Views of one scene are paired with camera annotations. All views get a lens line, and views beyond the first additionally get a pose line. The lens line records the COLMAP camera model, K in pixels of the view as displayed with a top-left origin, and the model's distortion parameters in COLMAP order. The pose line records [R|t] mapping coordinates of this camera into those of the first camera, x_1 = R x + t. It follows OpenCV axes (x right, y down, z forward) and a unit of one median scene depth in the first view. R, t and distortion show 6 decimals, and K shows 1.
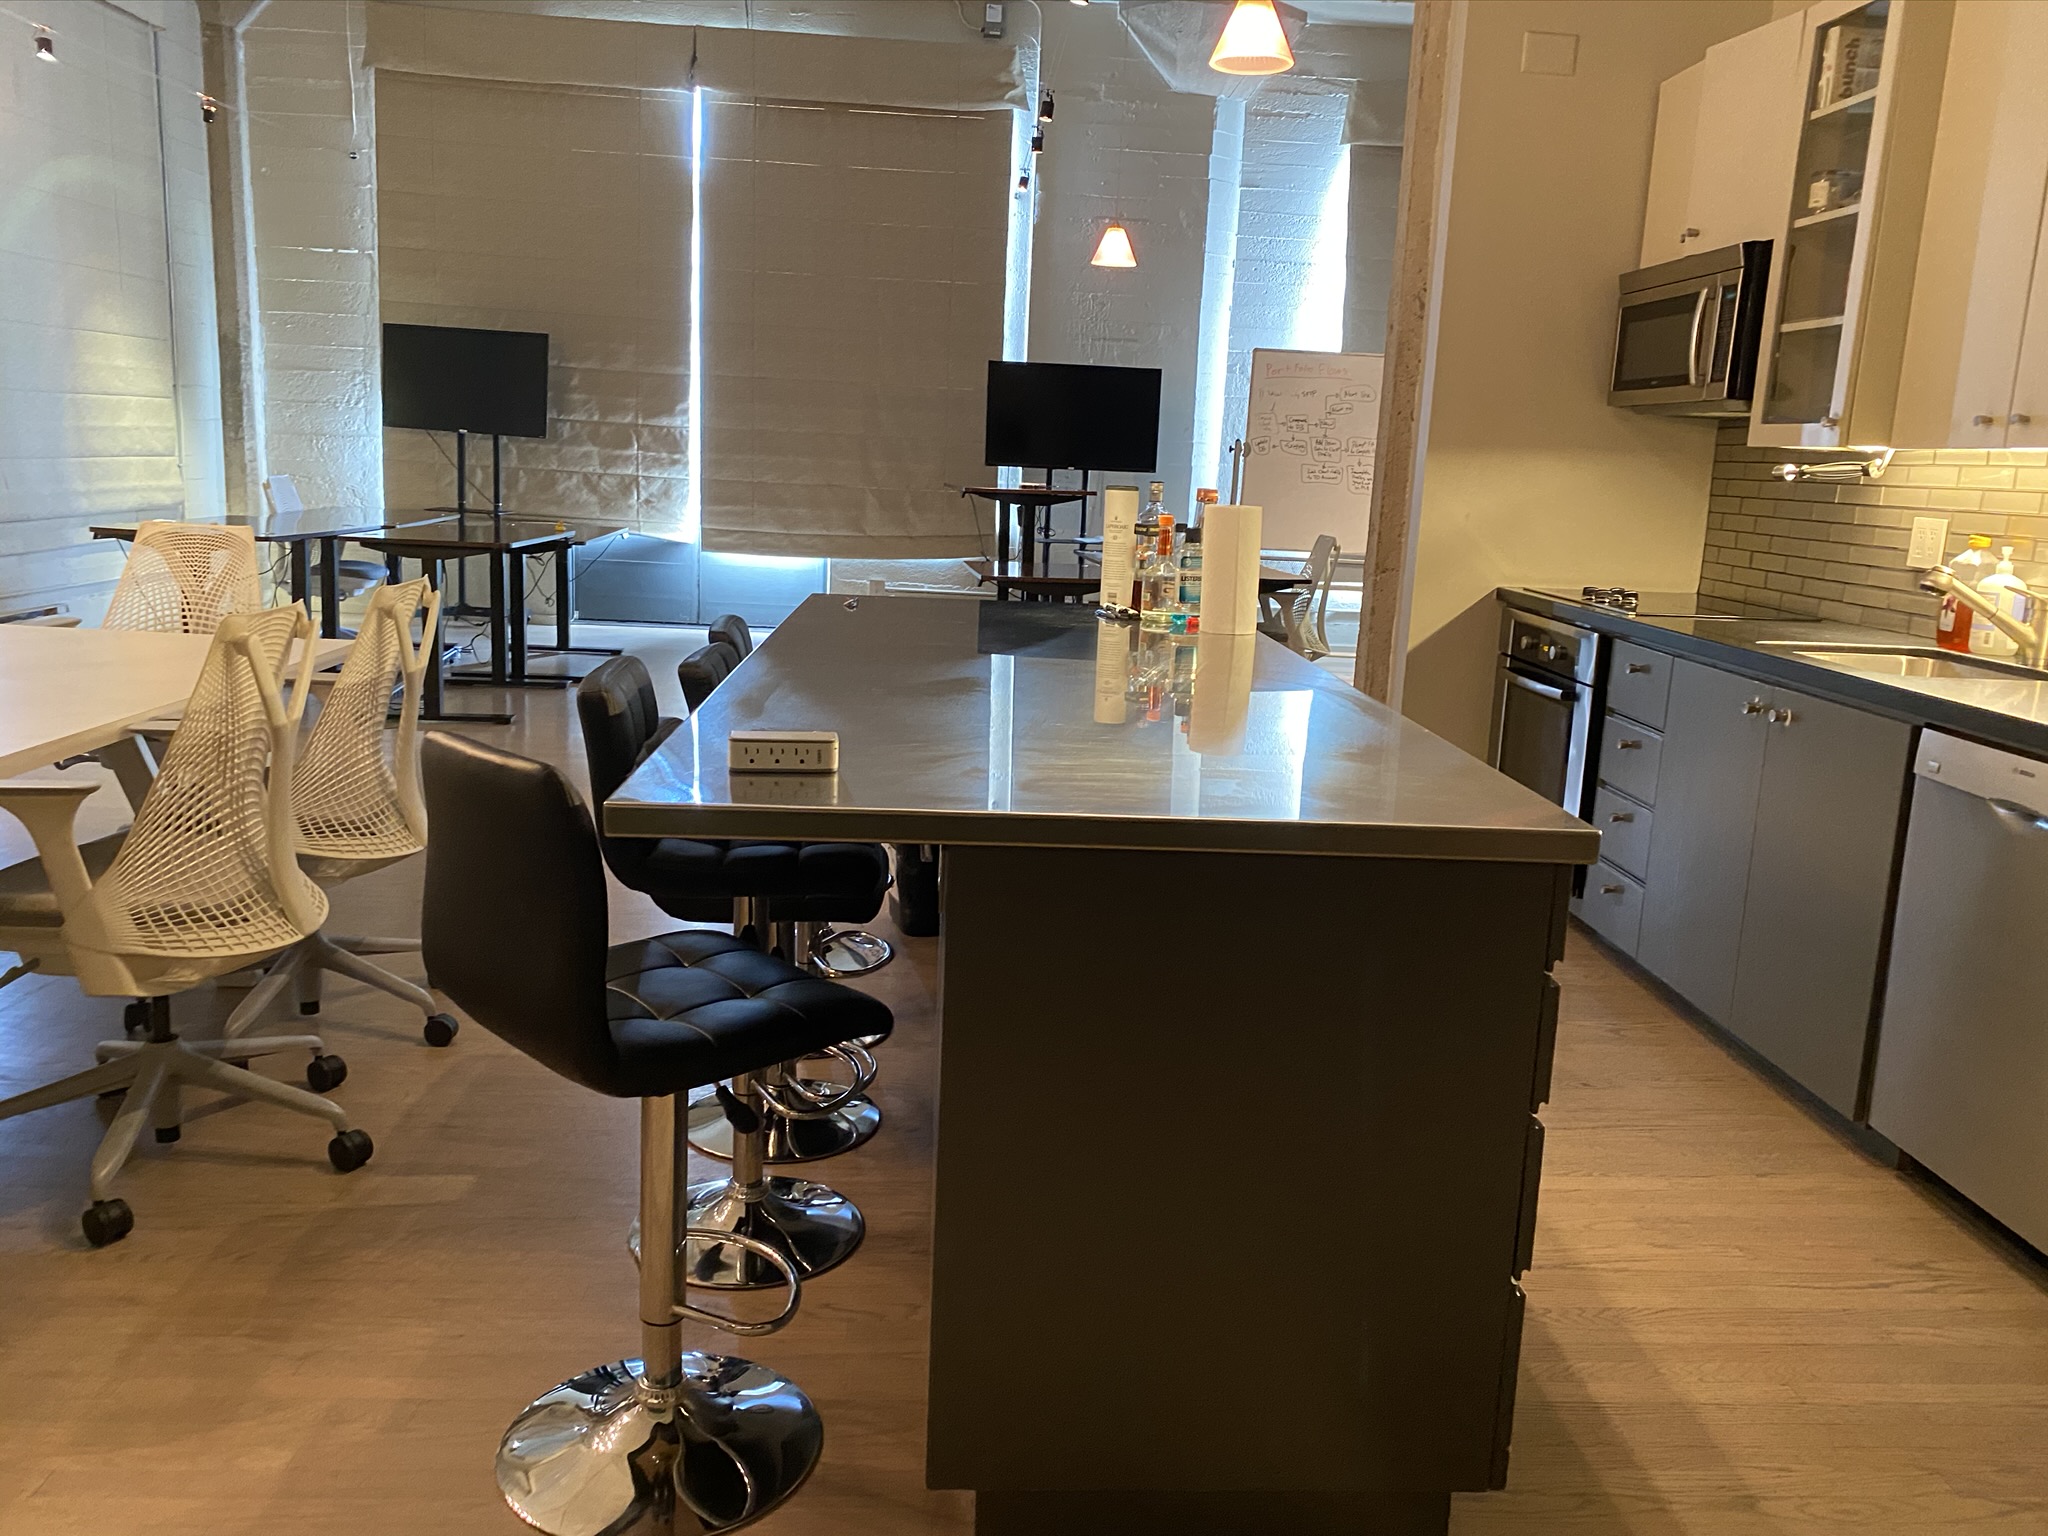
lens RADIAL K [[1583.5, 0, 1024.0], [0, 1583.5, 768.0], [0, 0, 1]] dist [0.001559, -0.001043]
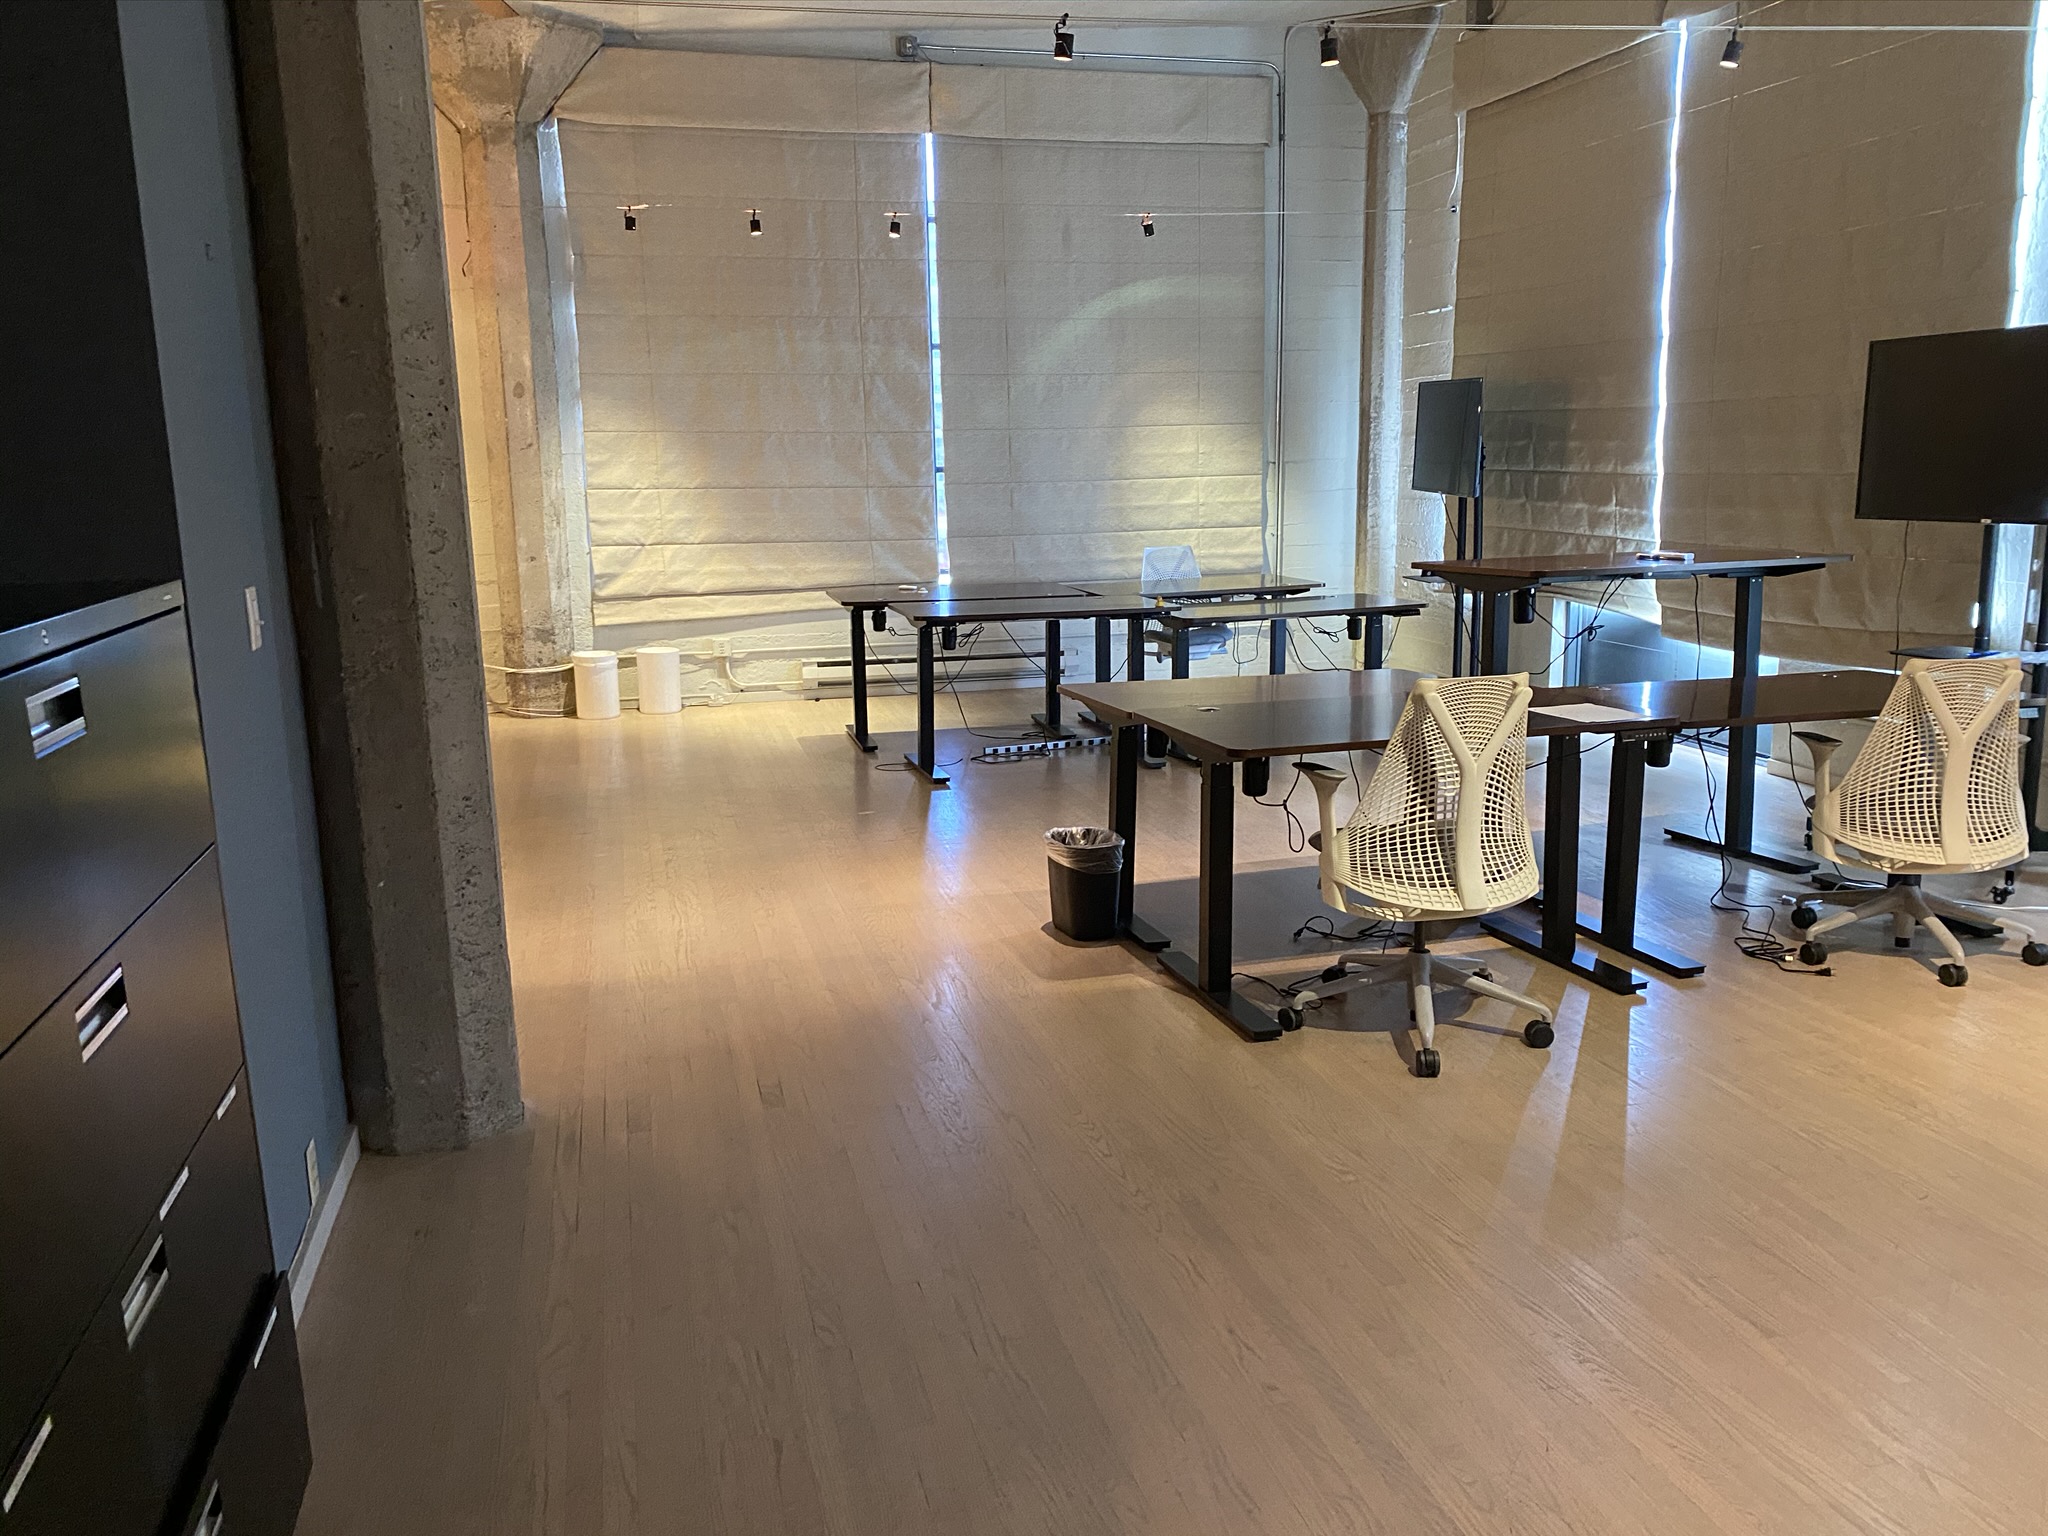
lens RADIAL K [[1549.6, 0, 1024.0], [0, 1549.6, 768.0], [0, 0, 1]] dist [-0.003985, -0.005530]
pose [[0.228161, 0.134959, -0.964224, 0.455947], [-0.156189, 0.982594, 0.100572, -0.104498], [0.961014, 0.127655, 0.245269, 0.547201]]
